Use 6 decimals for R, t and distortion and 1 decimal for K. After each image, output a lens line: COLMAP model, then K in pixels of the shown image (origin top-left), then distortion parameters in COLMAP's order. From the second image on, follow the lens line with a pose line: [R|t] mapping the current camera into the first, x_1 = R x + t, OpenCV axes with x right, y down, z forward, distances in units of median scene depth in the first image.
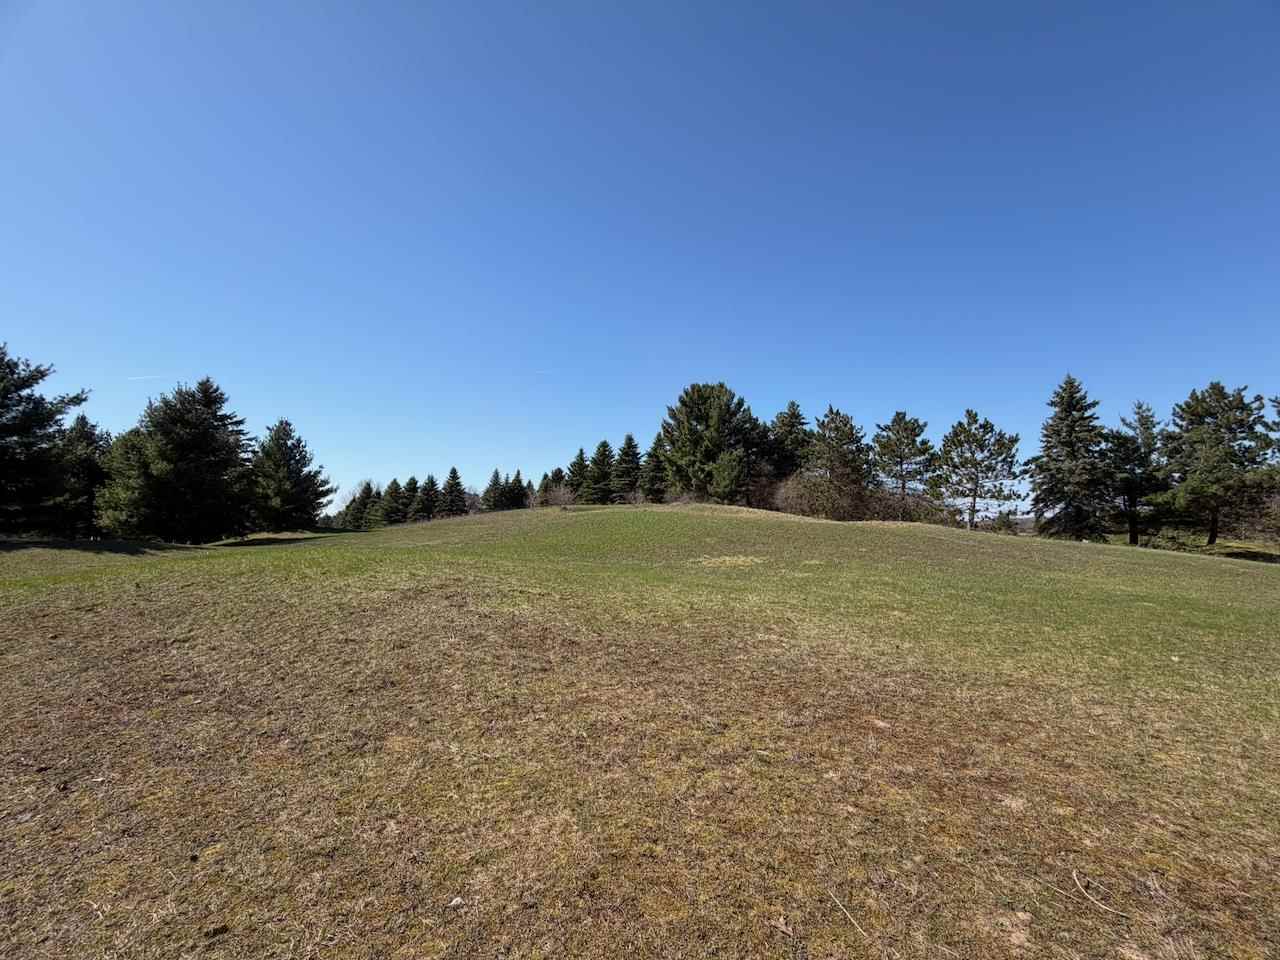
lens RADIAL K [[510.2, 0, 637.0], [0, 510.2, 480.1], [0, 0, 1]] dist [-0.000865, 0.000276]
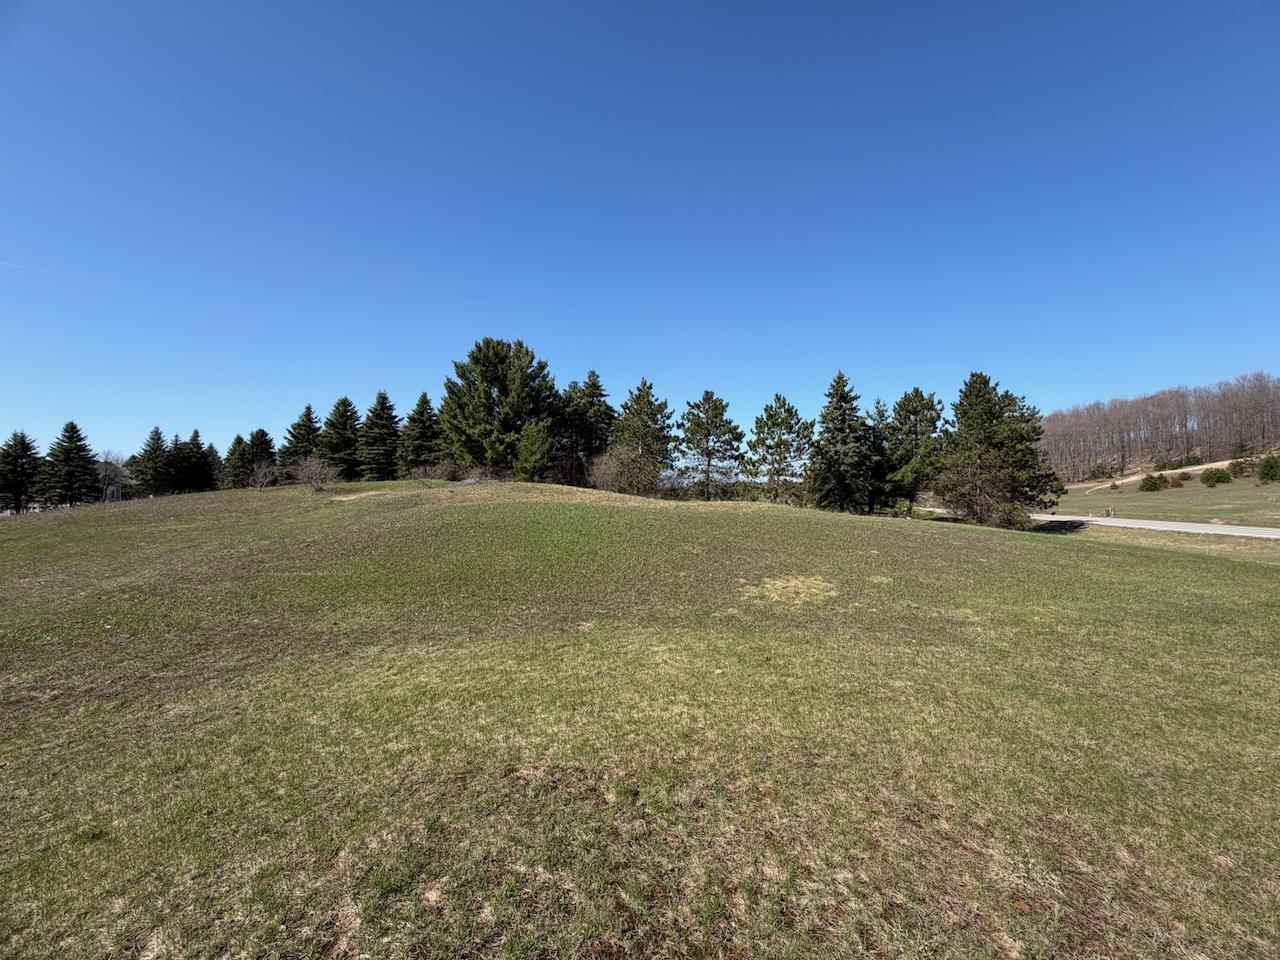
lens RADIAL K [[510.2, 0, 637.9], [0, 510.2, 477.5], [0, 0, 1]] dist [-0.000865, 0.000276]
pose [[0.870209, -0.003771, 0.492668, -0.133752], [-0.023405, 0.998525, 0.048983, -0.008414], [-0.492127, -0.054156, 0.868838, 0.198894]]
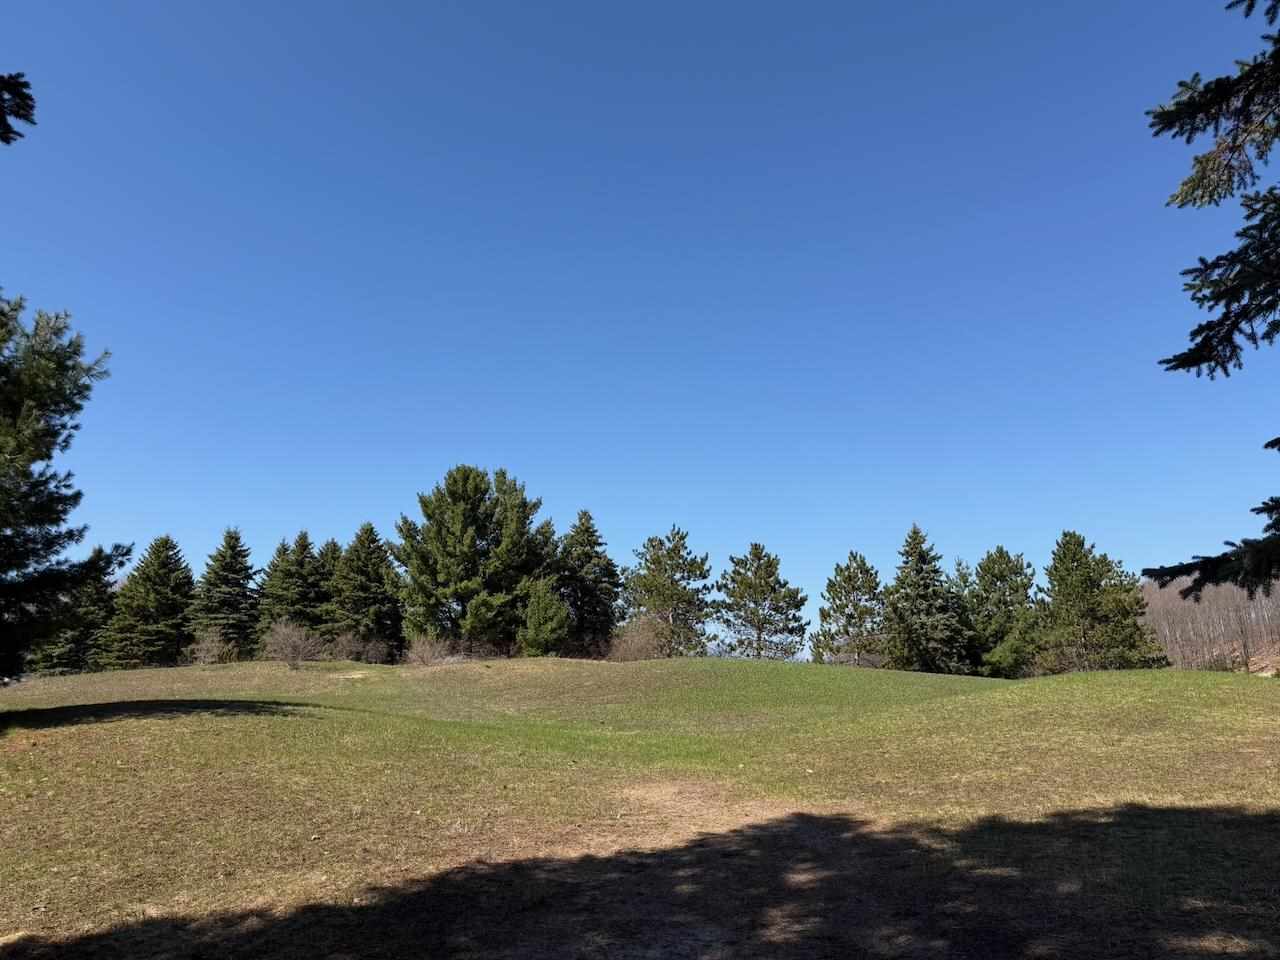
lens RADIAL K [[896.5, 0, 636.7], [0, 896.5, 471.6], [0, 0, 1]] dist [0.078466, -0.104333]
pose [[0.770639, 0.141973, 0.621256, -0.620188], [-0.030795, 0.982026, -0.186218, 0.027970], [-0.636527, 0.124376, 0.761159, 0.032637]]
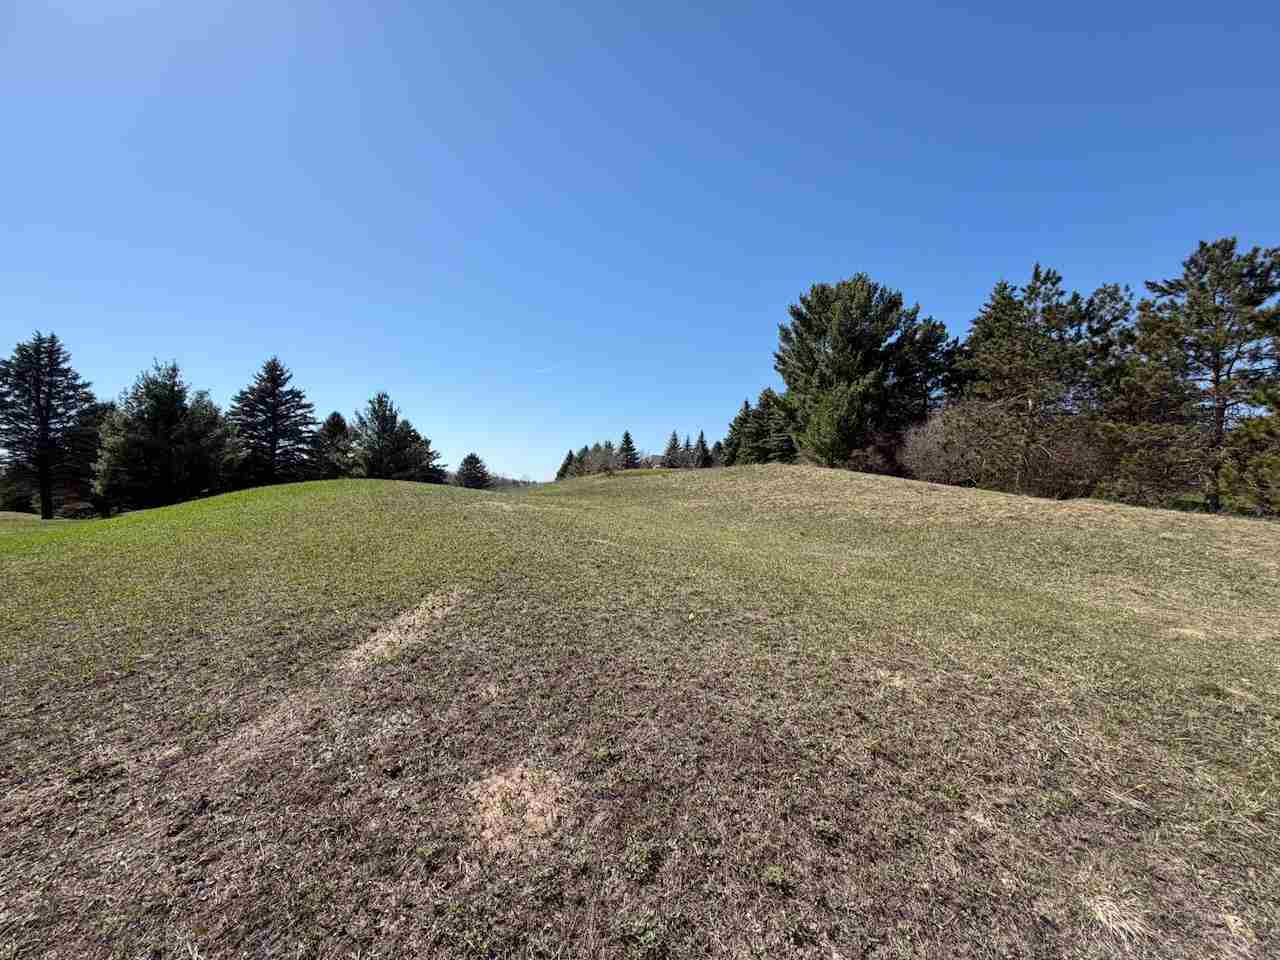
lens RADIAL K [[510.2, 0, 629.8], [0, 510.2, 479.8], [0, 0, 1]] dist [-0.000865, 0.000276]
pose [[0.858297, -0.002199, -0.513149, 0.368116], [0.037214, 0.997624, 0.057970, 0.028046], [0.511802, -0.068852, 0.856340, 0.429455]]
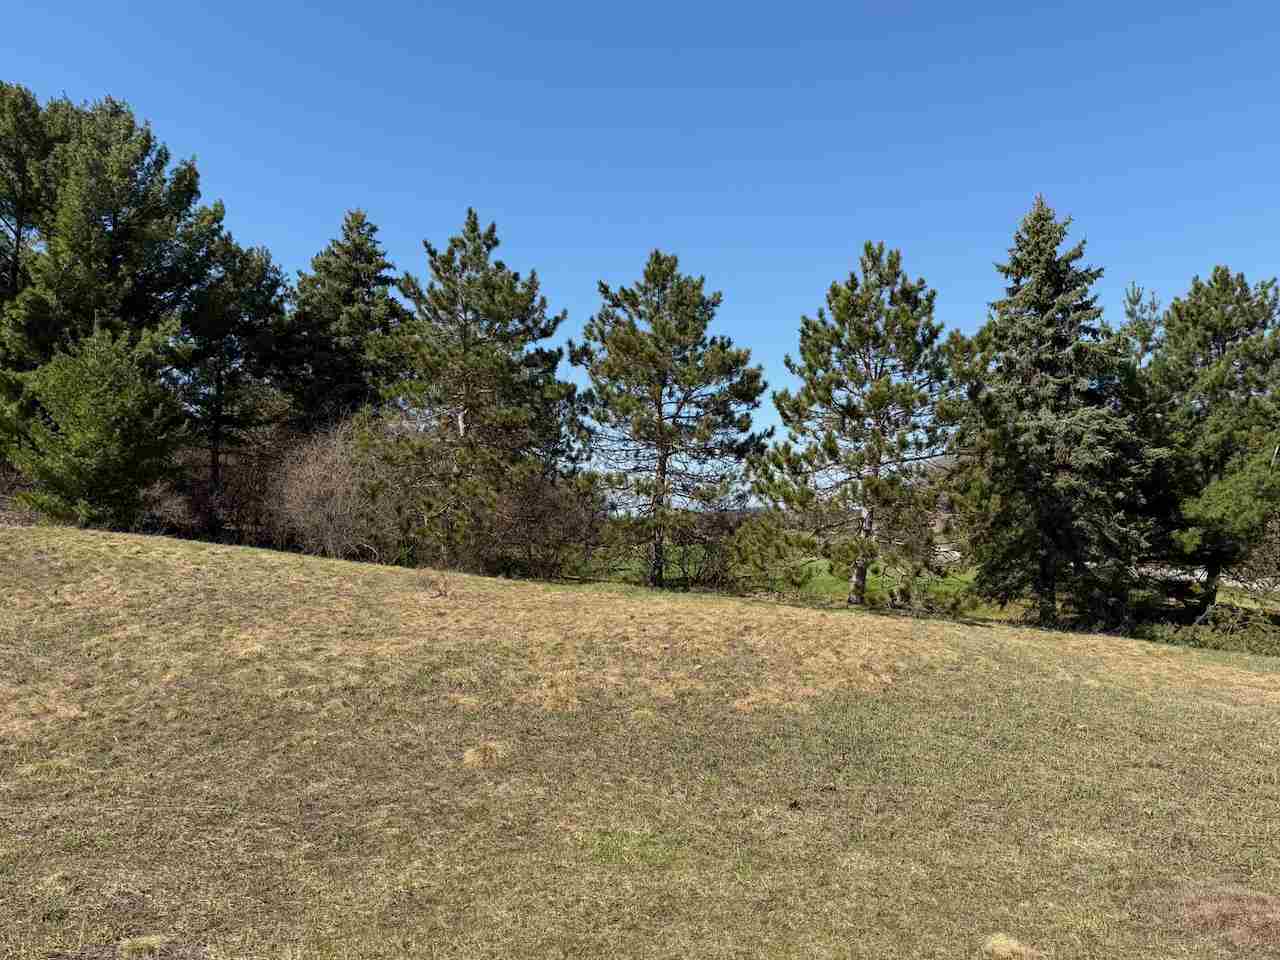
lens RADIAL K [[896.5, 0, 643.1], [0, 896.5, 481.8], [0, 0, 1]] dist [0.078466, -0.104333]
pose [[0.828170, 0.013291, 0.560319, 0.188910], [-0.033626, 0.999096, 0.026002, 0.008528], [-0.559467, -0.040376, 0.827869, 0.575096]]
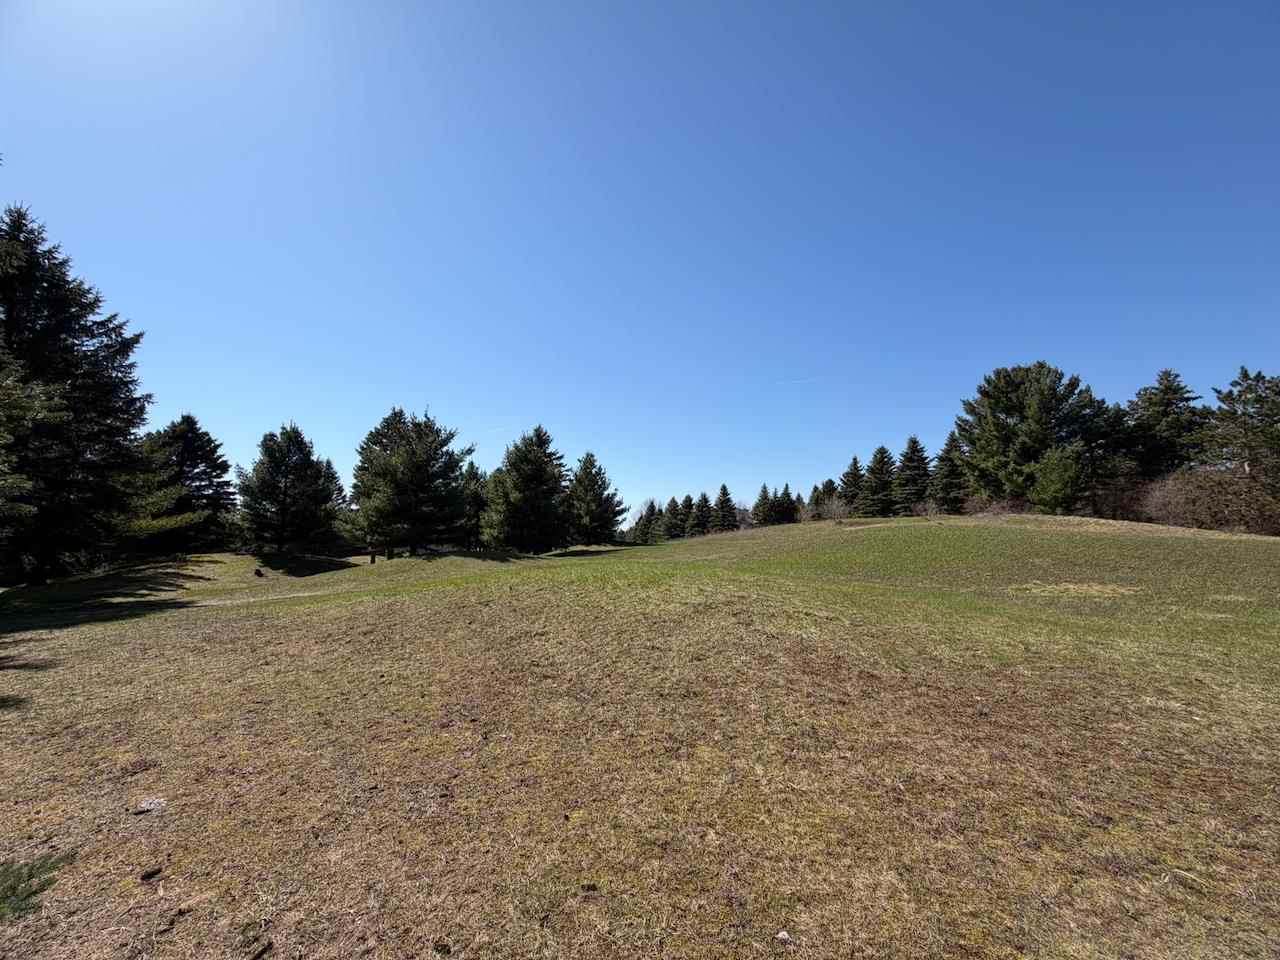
lens RADIAL K [[510.2, 0, 635.6], [0, 510.2, 480.6], [0, 0, 1]] dist [-0.000865, 0.000276]
pose [[0.869158, -0.053365, -0.491647, -0.003823], [0.040307, 0.998497, -0.037124, -0.002070], [0.492889, 0.012450, 0.870003, -0.001185]]
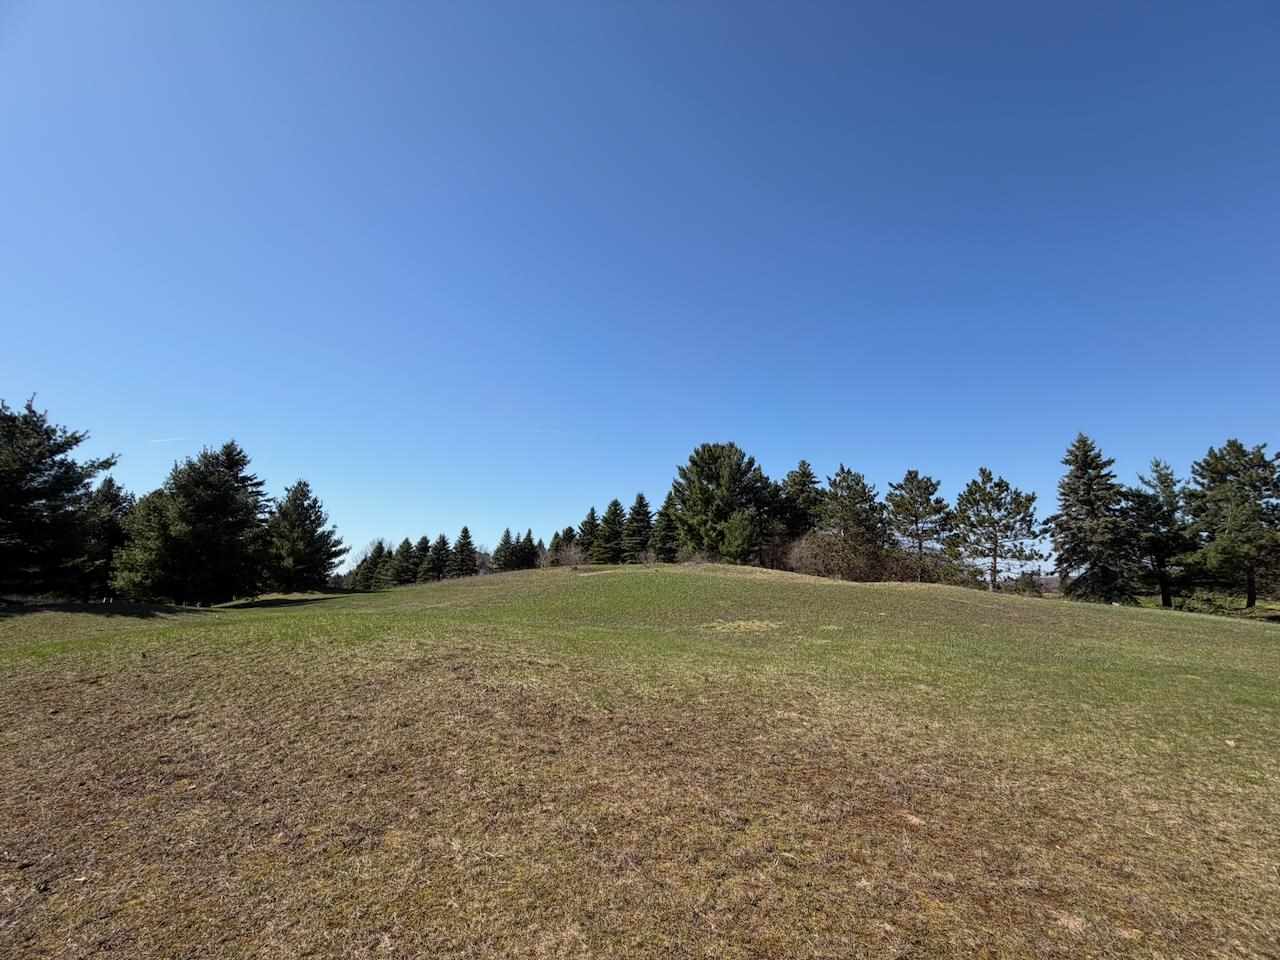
lens RADIAL K [[510.2, 0, 636.8], [0, 510.2, 480.3], [0, 0, 1]] dist [-0.000865, 0.000276]
pose [[0.999755, -0.003948, -0.021783, -0.000297], [0.001456, 0.993563, -0.113270, -0.003036], [0.022090, 0.113210, 0.993325, 0.000135]]
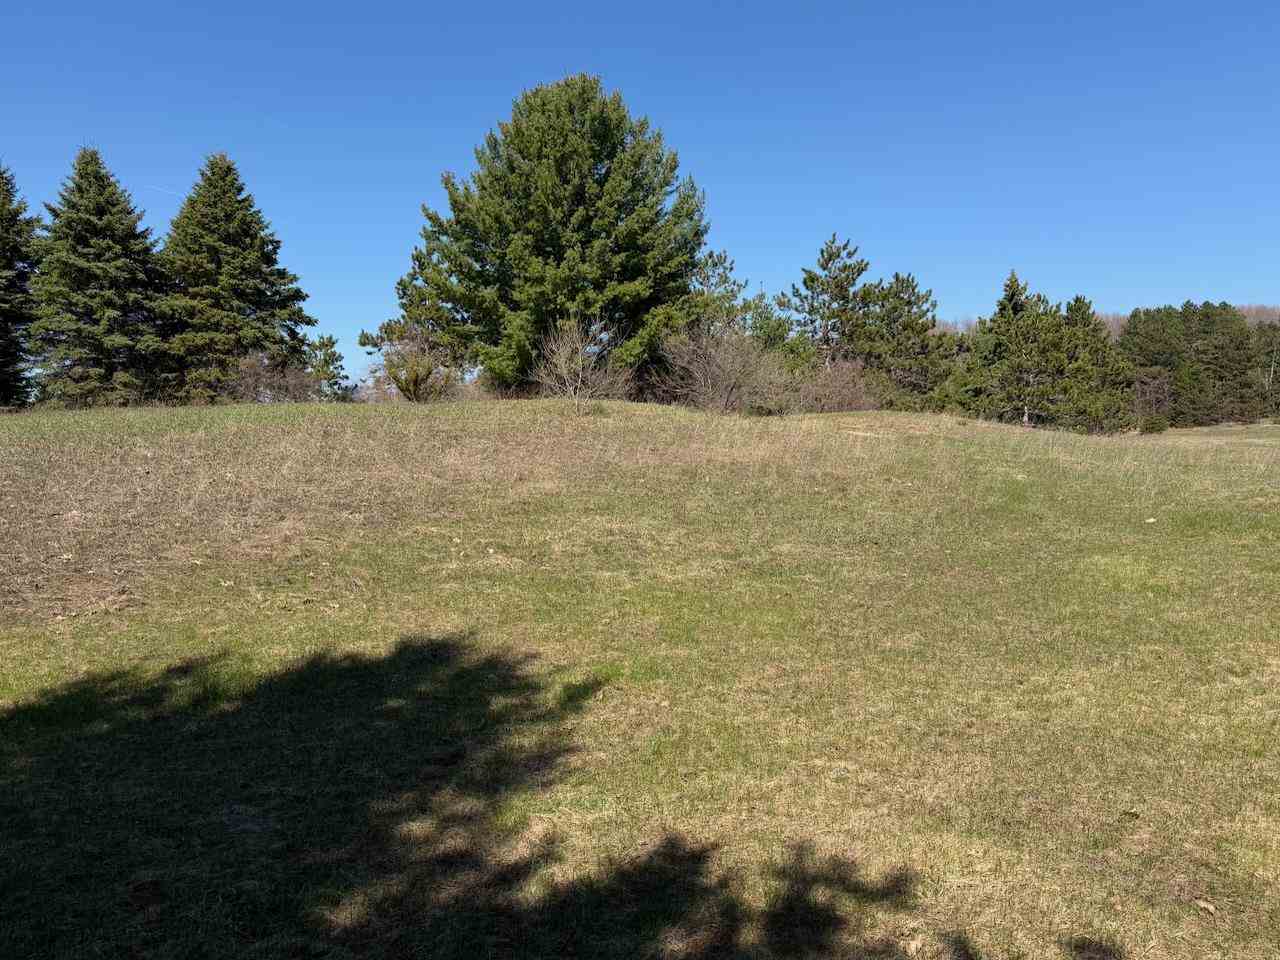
lens RADIAL K [[896.5, 0, 646.6], [0, 896.5, 487.6], [0, 0, 1]] dist [0.078466, -0.104333]
pose [[0.275061, -0.051240, 0.960060, -0.807399], [-0.064810, 0.995319, 0.071690, 0.081330], [-0.959240, -0.081941, 0.270453, 1.105922]]
